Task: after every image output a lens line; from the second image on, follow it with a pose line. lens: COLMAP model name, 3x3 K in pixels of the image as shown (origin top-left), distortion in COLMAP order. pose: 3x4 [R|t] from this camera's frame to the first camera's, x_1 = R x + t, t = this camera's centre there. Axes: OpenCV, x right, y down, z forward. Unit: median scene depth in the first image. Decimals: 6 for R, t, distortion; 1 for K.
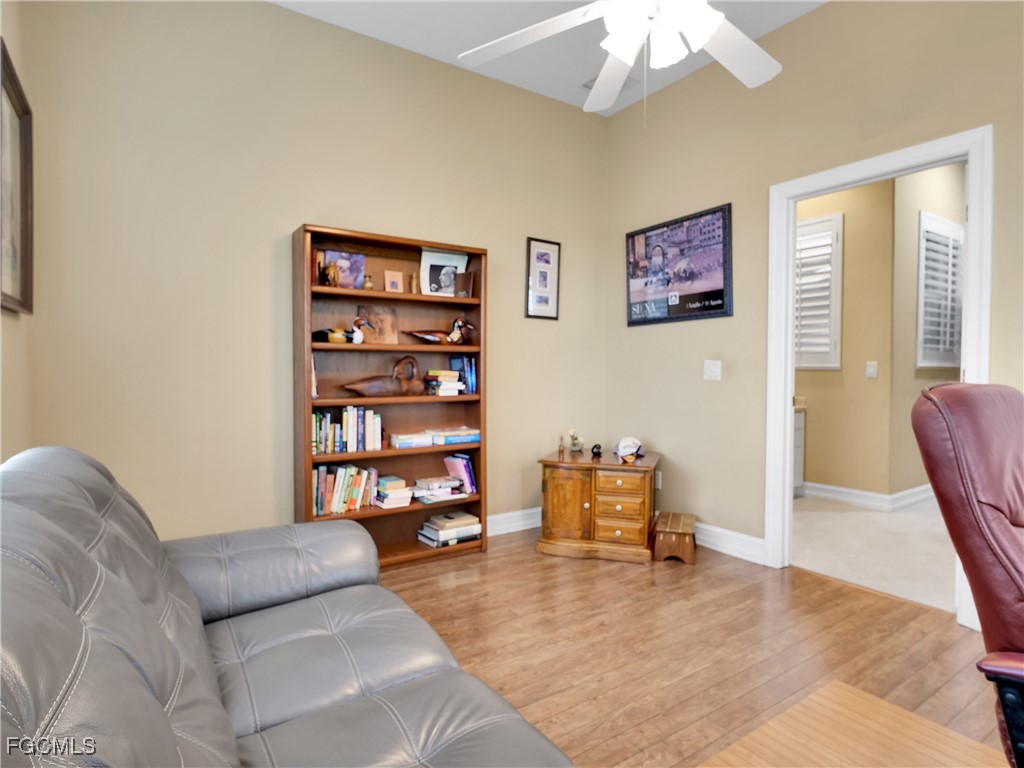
lens RADIAL K [[560.3, 0, 517.2], [0, 560.3, 384.1], [0, 0, 1]] dist [-0.008191, 0.000779]
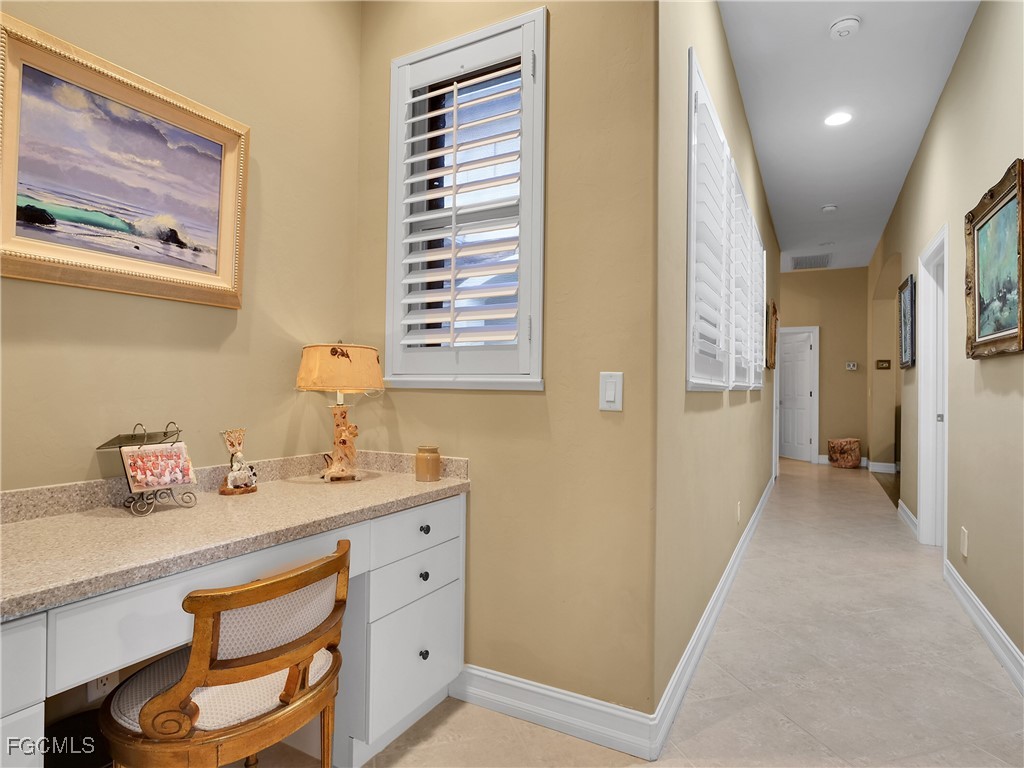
lens RADIAL K [[560.3, 0, 514.0], [0, 560.3, 384.0], [0, 0, 1]] dist [-0.008191, 0.000779]
pose [[0.889218, 0.012371, 0.457316, 0.397989], [0.002222, 0.999506, -0.031359, -0.018826], [-0.457478, 0.028901, 0.888751, 0.688657]]
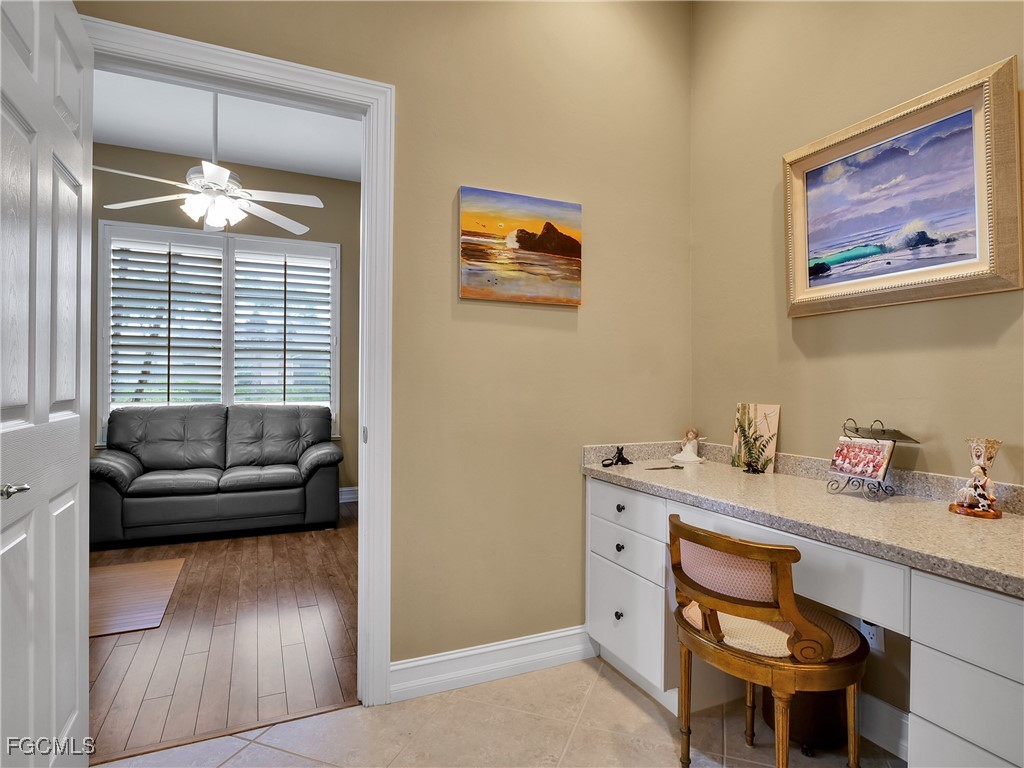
lens RADIAL K [[560.3, 0, 515.9], [0, 560.3, 380.1], [0, 0, 1]] dist [-0.008191, 0.000779]
pose [[-0.165120, -0.010222, -0.986221, 0.781854], [-0.033351, 0.999432, -0.004775, -0.023537], [0.985710, 0.032103, -0.165367, 0.919633]]
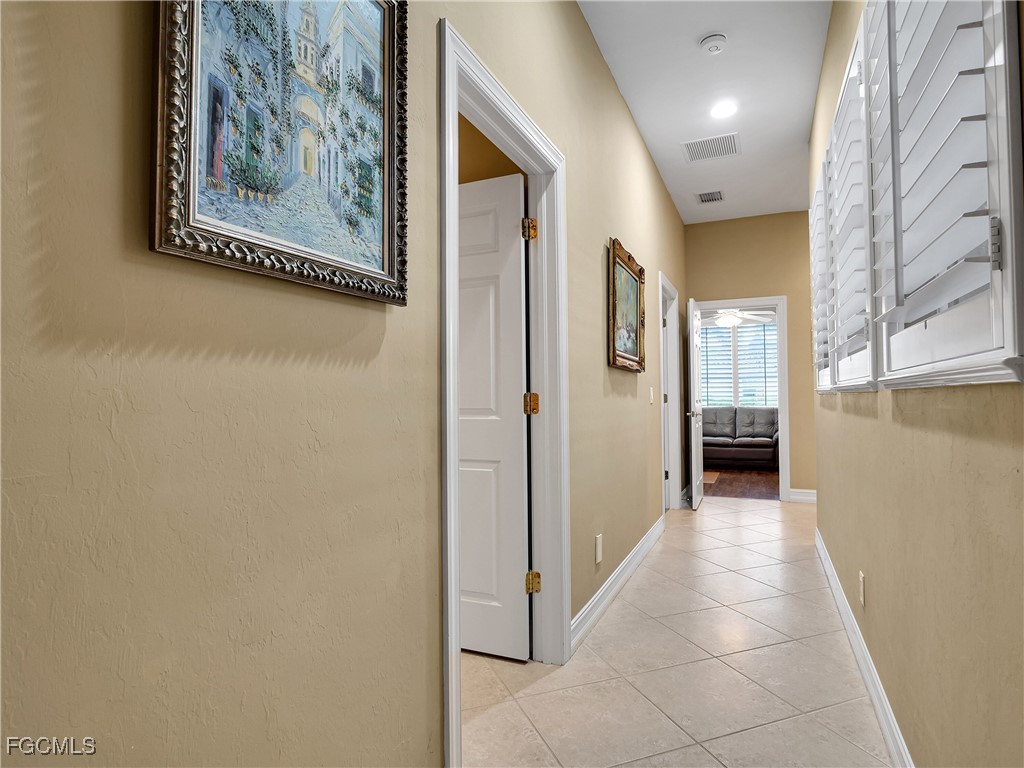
lens RADIAL K [[560.3, 0, 503.9], [0, 560.3, 385.4], [0, 0, 1]] dist [-0.008191, 0.000779]
pose [[-0.859826, -0.007062, -0.510538, 1.321034], [-0.009086, 0.999958, 0.001470, -0.032591], [0.510506, 0.005903, -0.859854, 1.322849]]
